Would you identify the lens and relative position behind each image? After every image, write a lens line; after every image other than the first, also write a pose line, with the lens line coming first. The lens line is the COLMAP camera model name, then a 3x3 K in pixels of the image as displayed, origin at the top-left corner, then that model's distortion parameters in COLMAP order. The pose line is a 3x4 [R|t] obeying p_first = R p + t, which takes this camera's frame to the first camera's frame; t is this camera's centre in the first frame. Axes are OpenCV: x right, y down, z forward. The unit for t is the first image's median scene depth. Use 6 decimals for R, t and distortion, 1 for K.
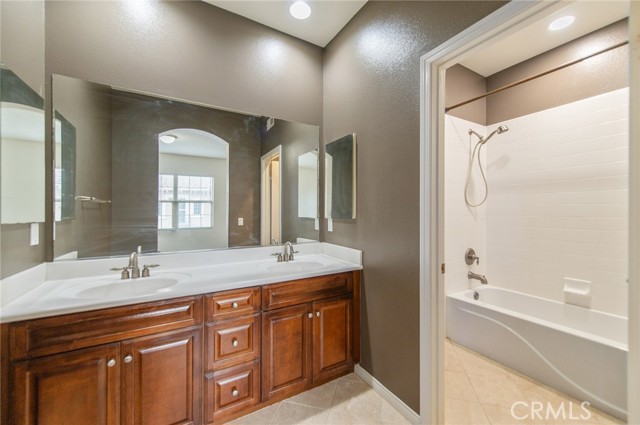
lens RADIAL K [[249.8, 0, 319.0], [0, 249.8, 210.6], [0, 0, 1]] dist [0.012211, -0.002815]
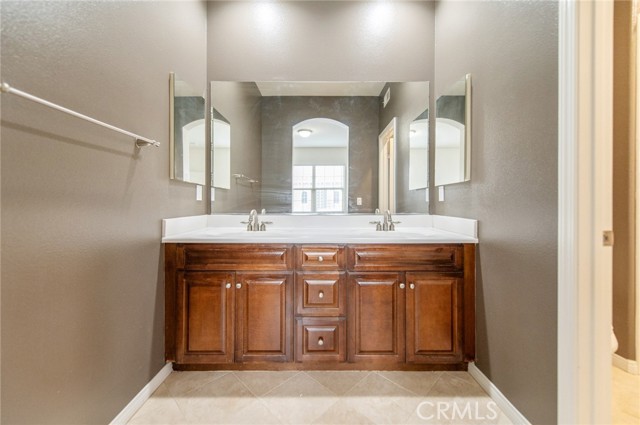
lens RADIAL K [[249.8, 0, 322.0], [0, 249.8, 201.5], [0, 0, 1]] dist [0.012211, -0.002815]
pose [[0.869573, -0.001113, -0.493804, 0.158592], [0.001140, 0.999999, -0.000247, 0.119140], [0.493804, -0.000348, 0.869573, 0.083011]]
